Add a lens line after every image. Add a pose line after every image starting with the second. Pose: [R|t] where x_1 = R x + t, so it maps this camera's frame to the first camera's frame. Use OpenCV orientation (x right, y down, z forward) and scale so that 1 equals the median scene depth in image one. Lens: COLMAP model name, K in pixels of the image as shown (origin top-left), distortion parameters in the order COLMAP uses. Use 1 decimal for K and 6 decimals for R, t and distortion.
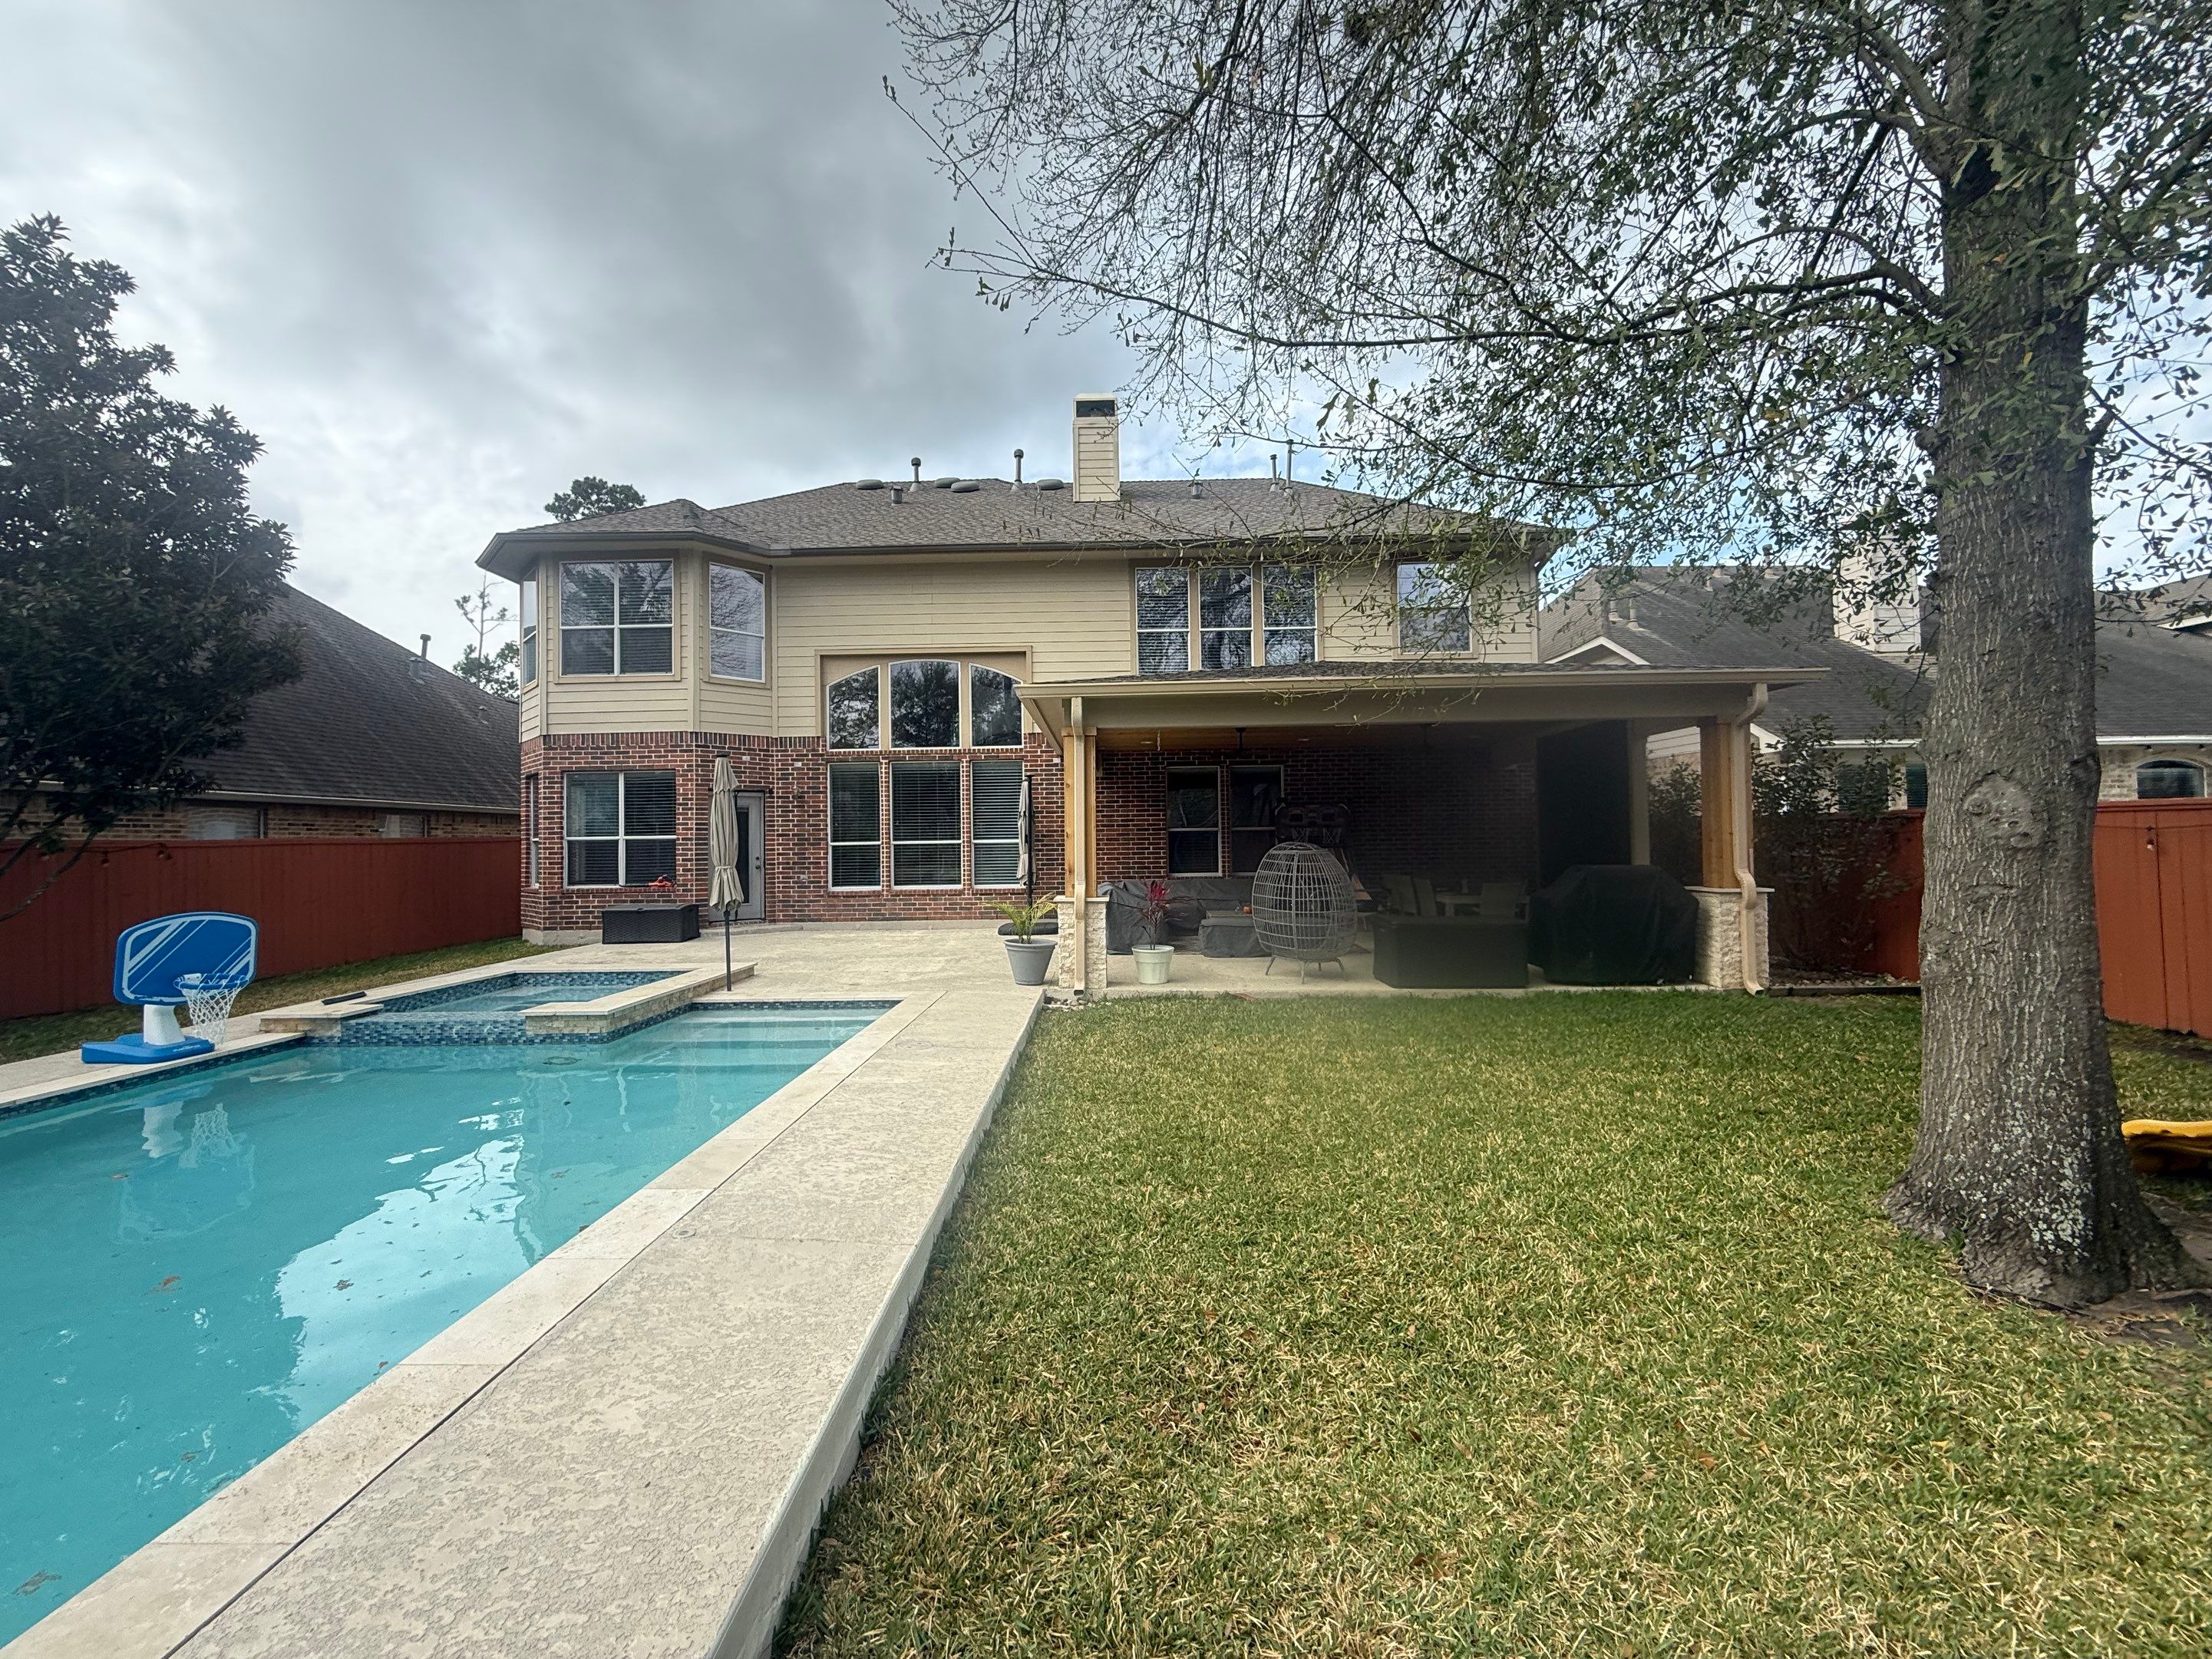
lens RADIAL K [[878.7, 0, 1101.3], [0, 878.7, 824.2], [0, 0, 1]] dist [0.000012, -0.000383]
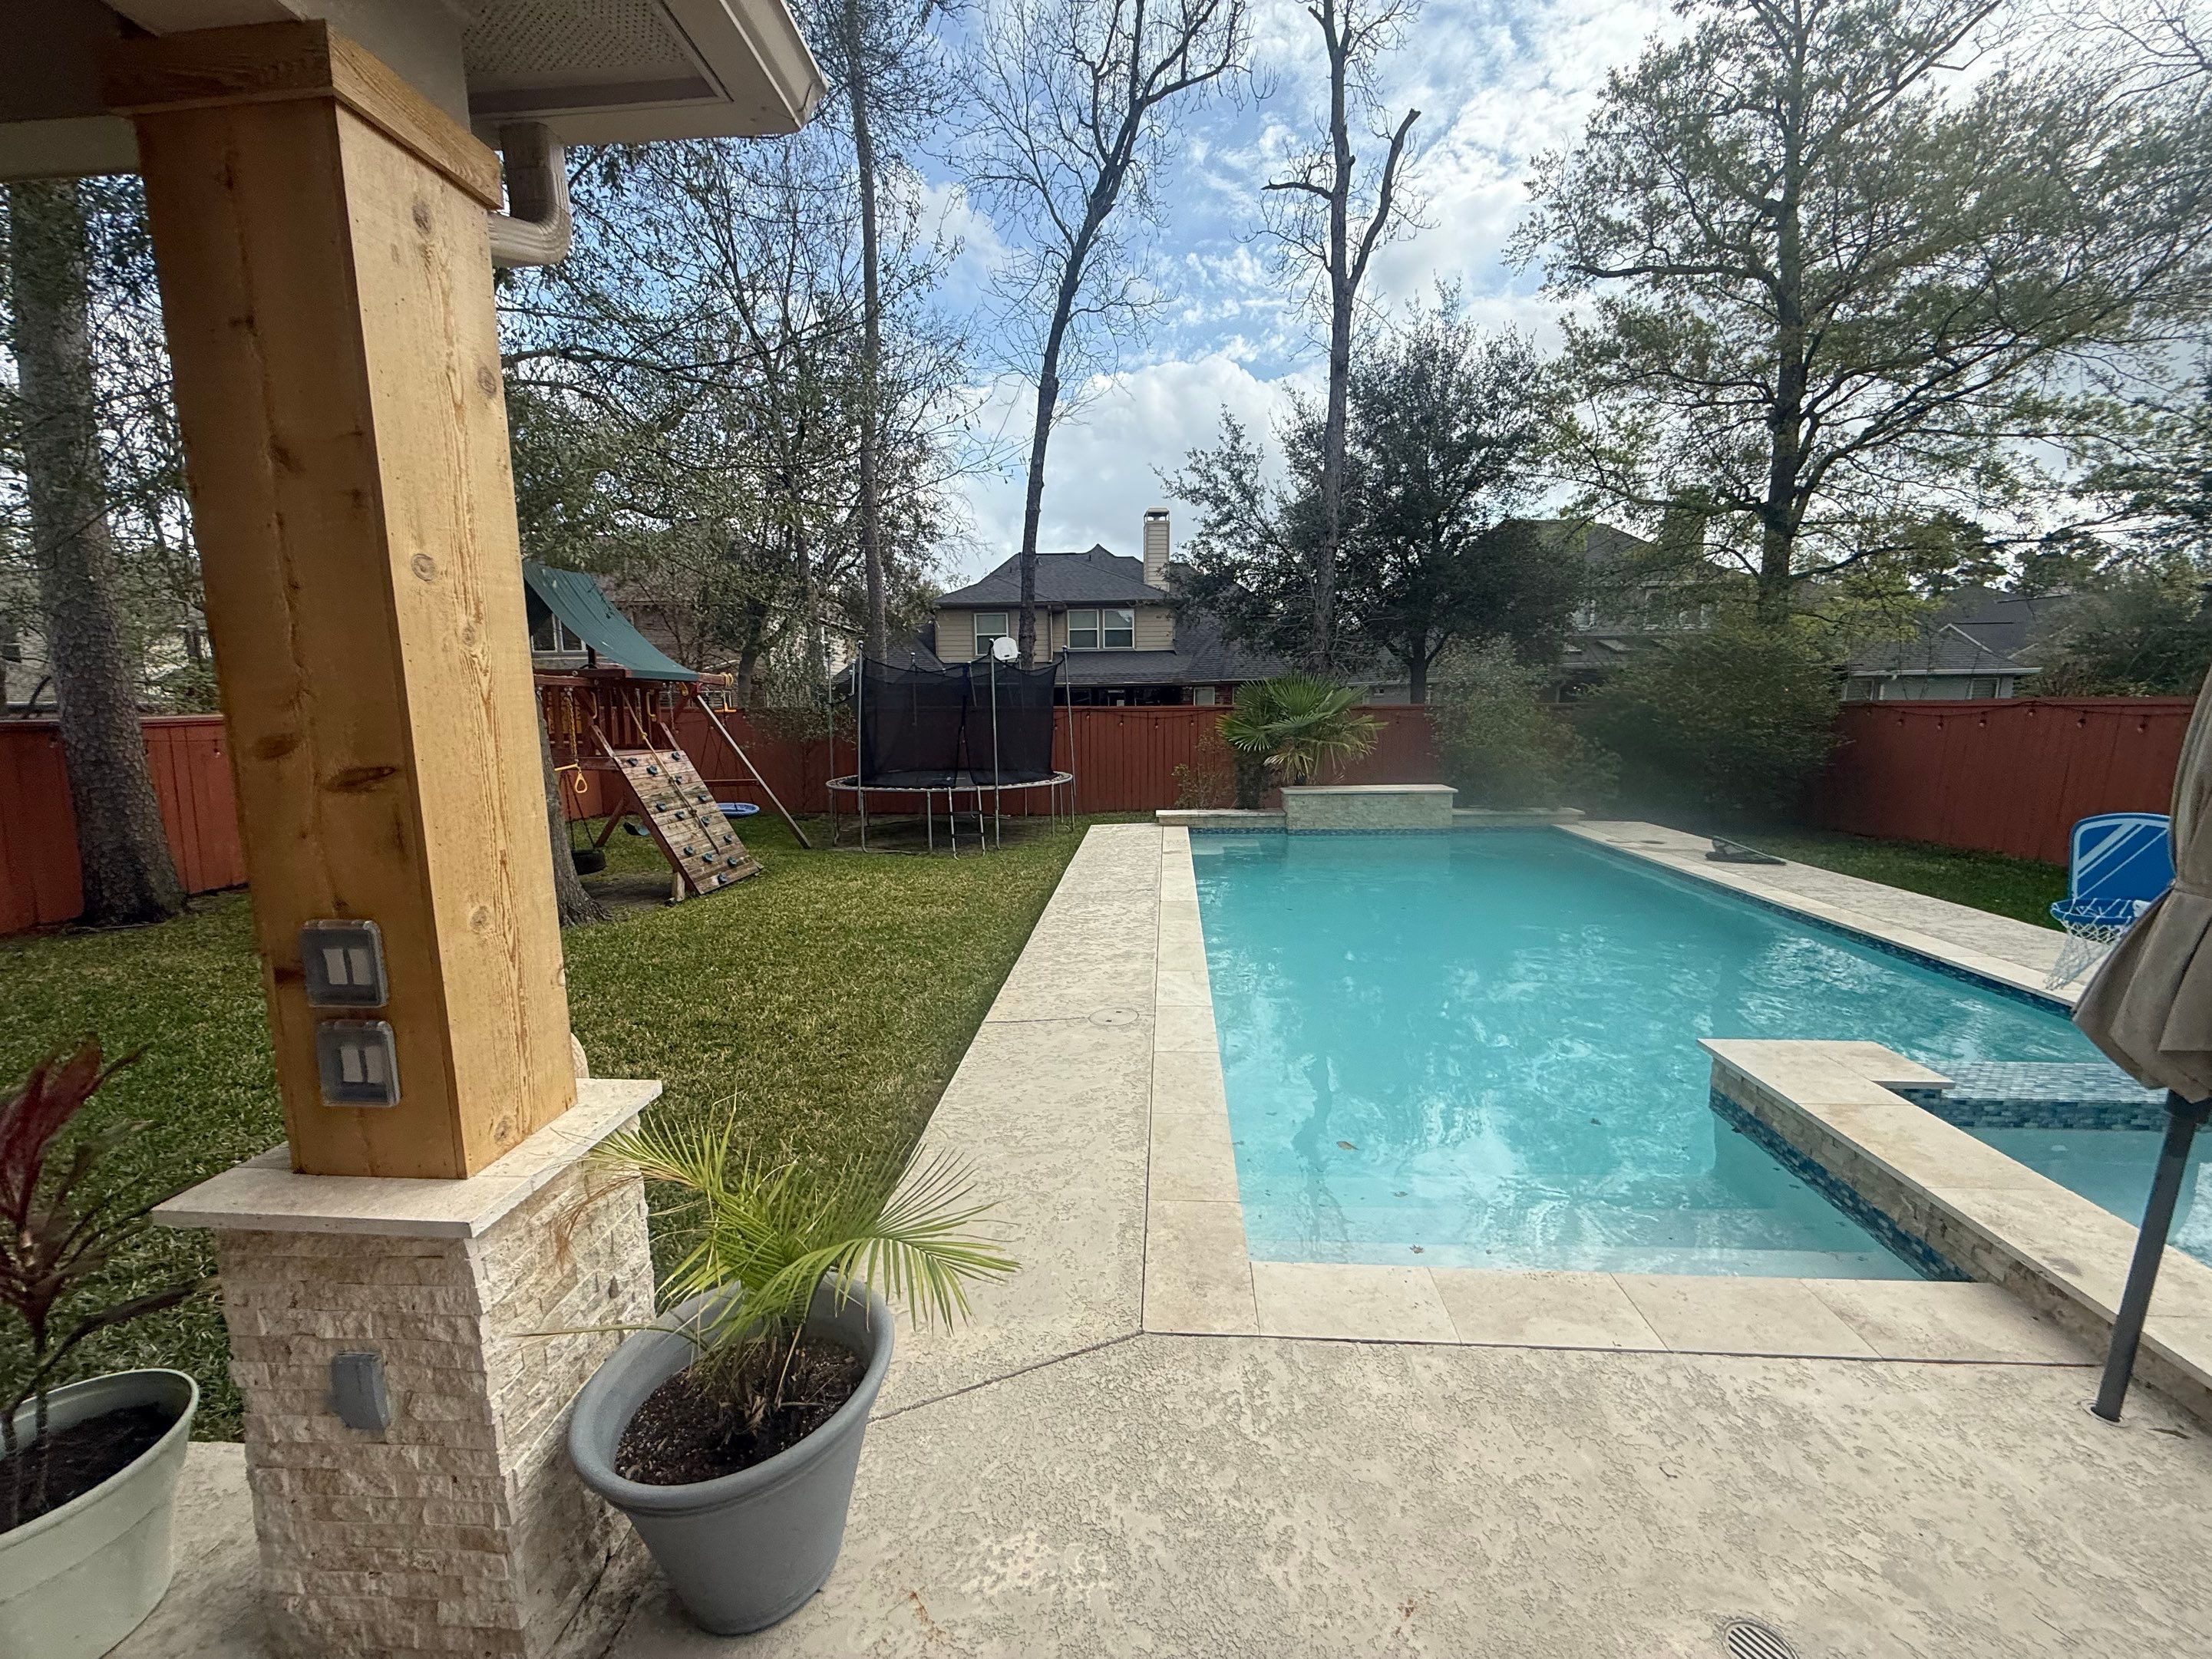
lens RADIAL K [[878.7, 0, 1103.1], [0, 878.7, 823.4], [0, 0, 1]] dist [0.000012, -0.000383]
pose [[-0.998139, 0.023070, 0.056443, -0.112628], [0.029575, 0.992660, 0.117269, 0.001347], [-0.053323, 0.118720, -0.991495, 0.777740]]
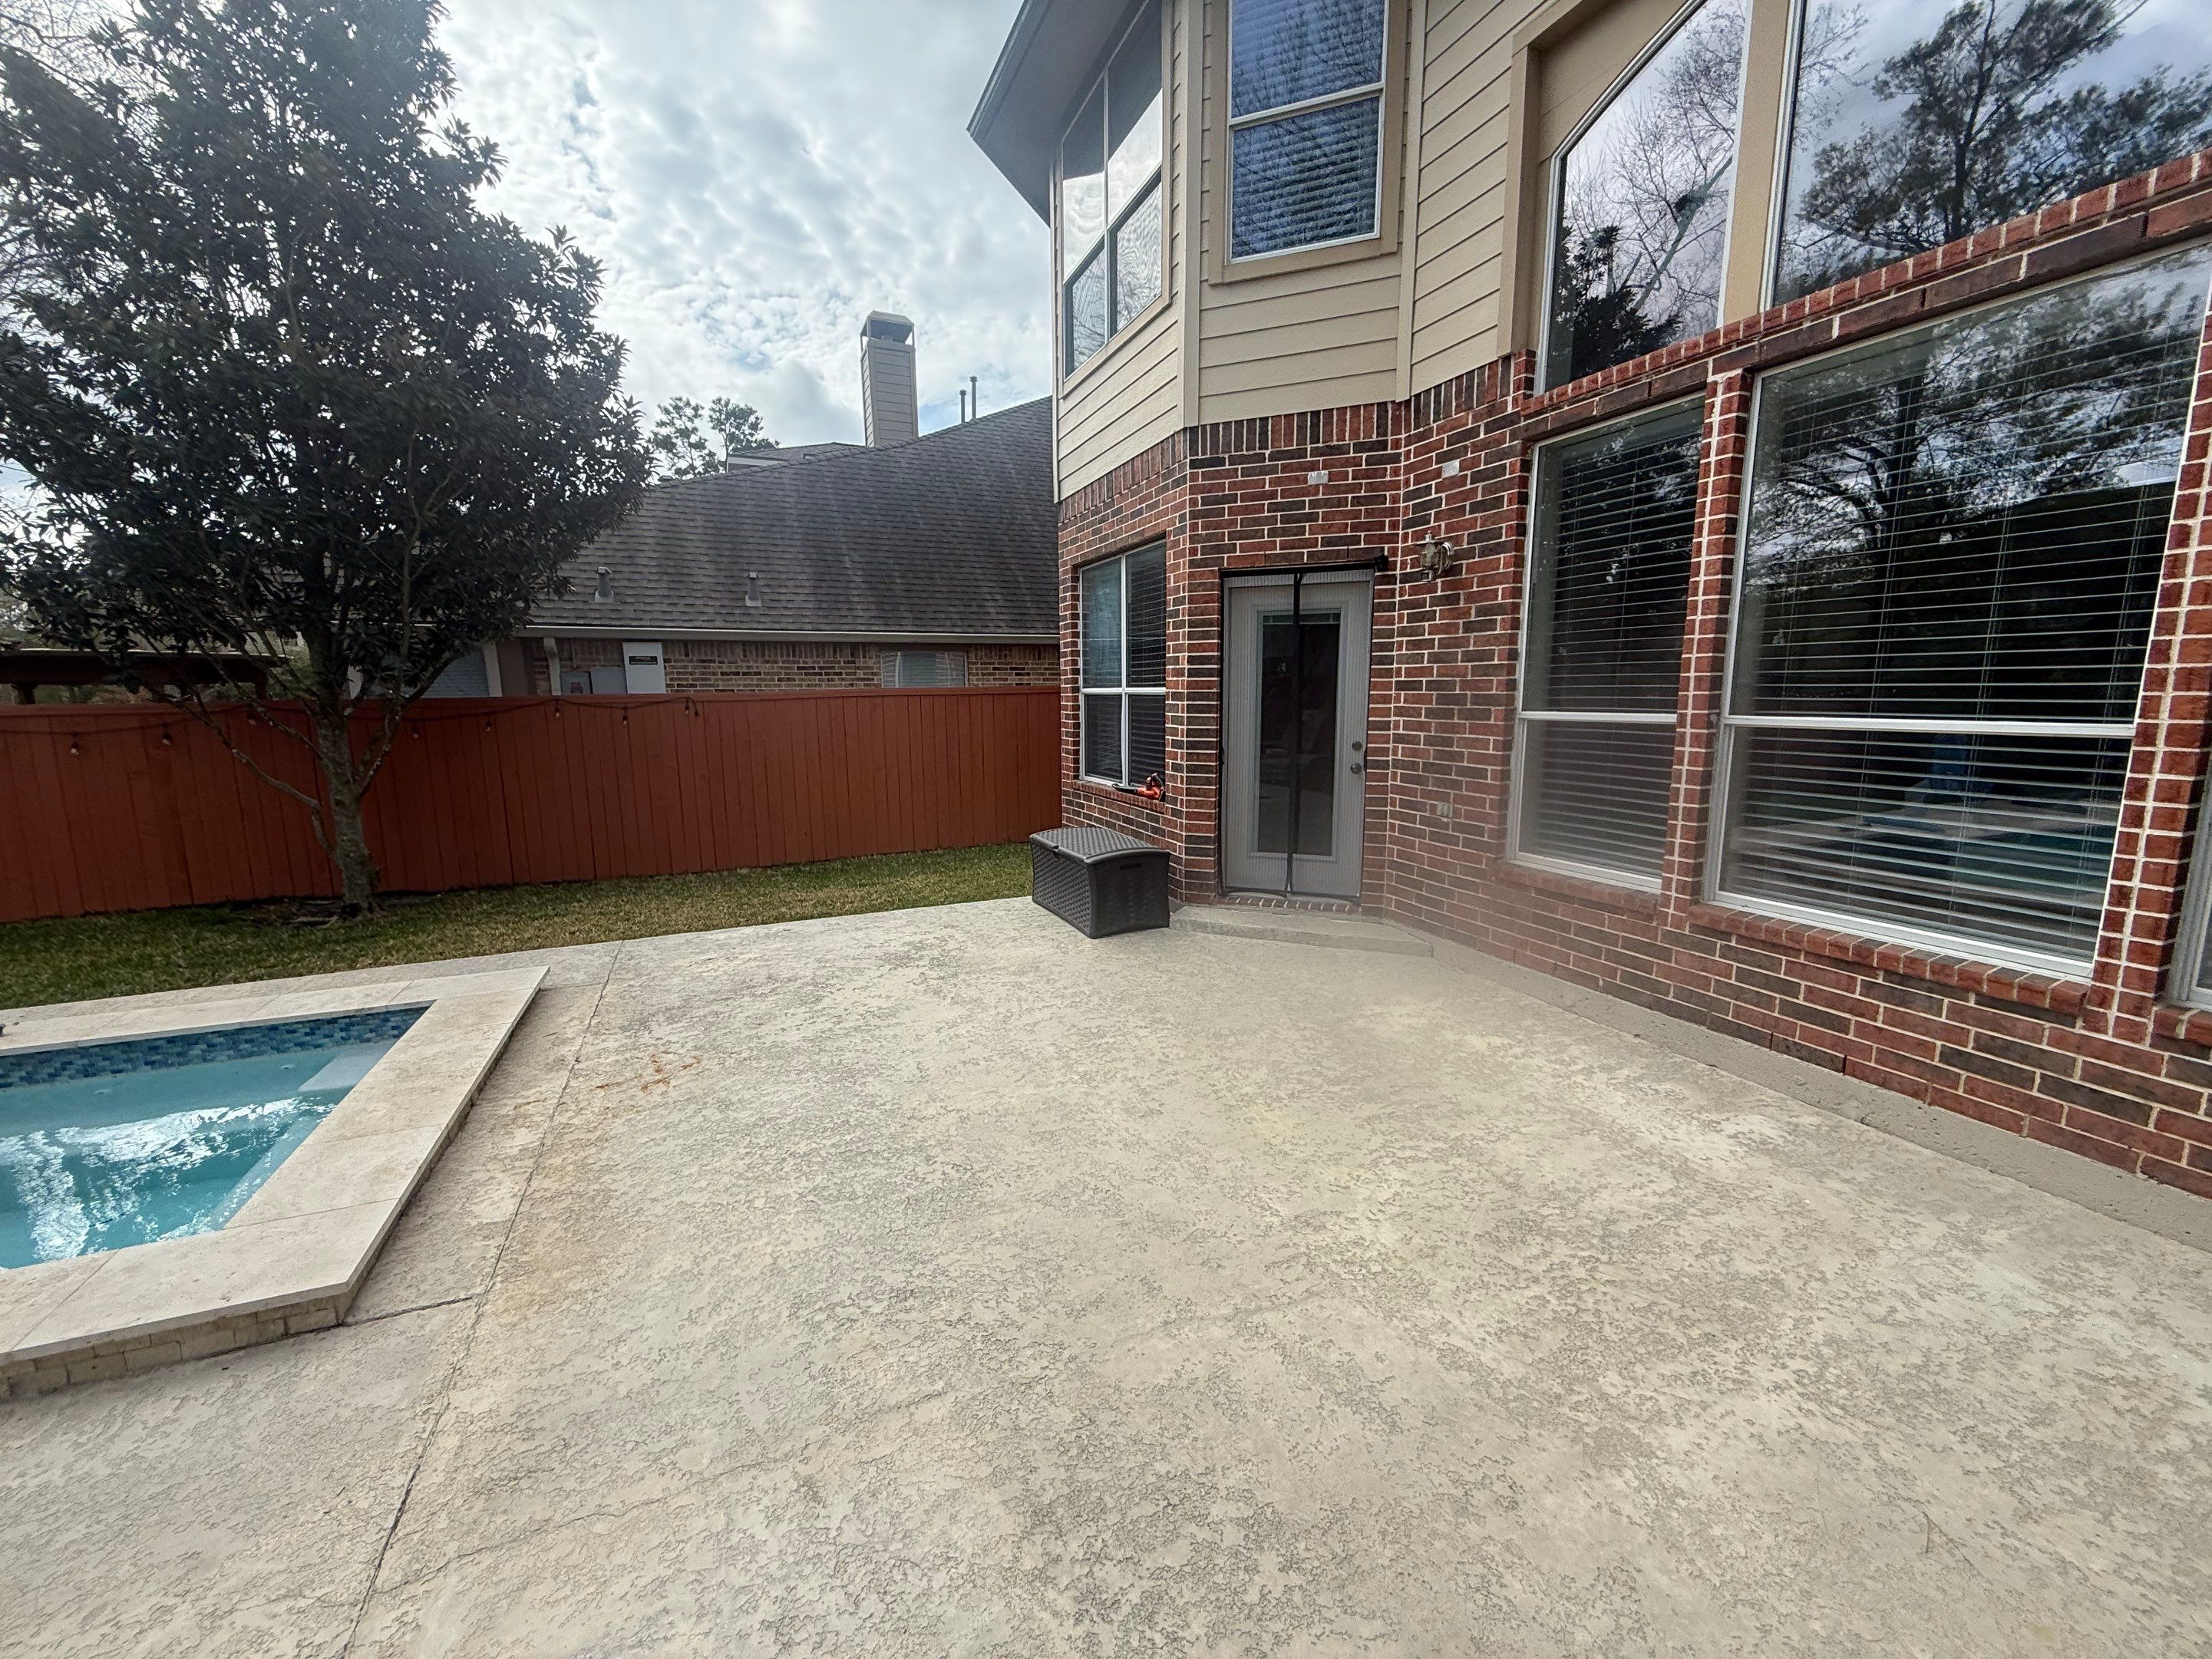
lens RADIAL K [[878.7, 0, 1114.5], [0, 878.7, 841.4], [0, 0, 1]] dist [0.000012, -0.000383]
pose [[0.417955, 0.166326, -0.893112, -0.088338], [0.023185, 0.980824, 0.193511, 0.002865], [0.908172, -0.101585, 0.406084, 0.782260]]
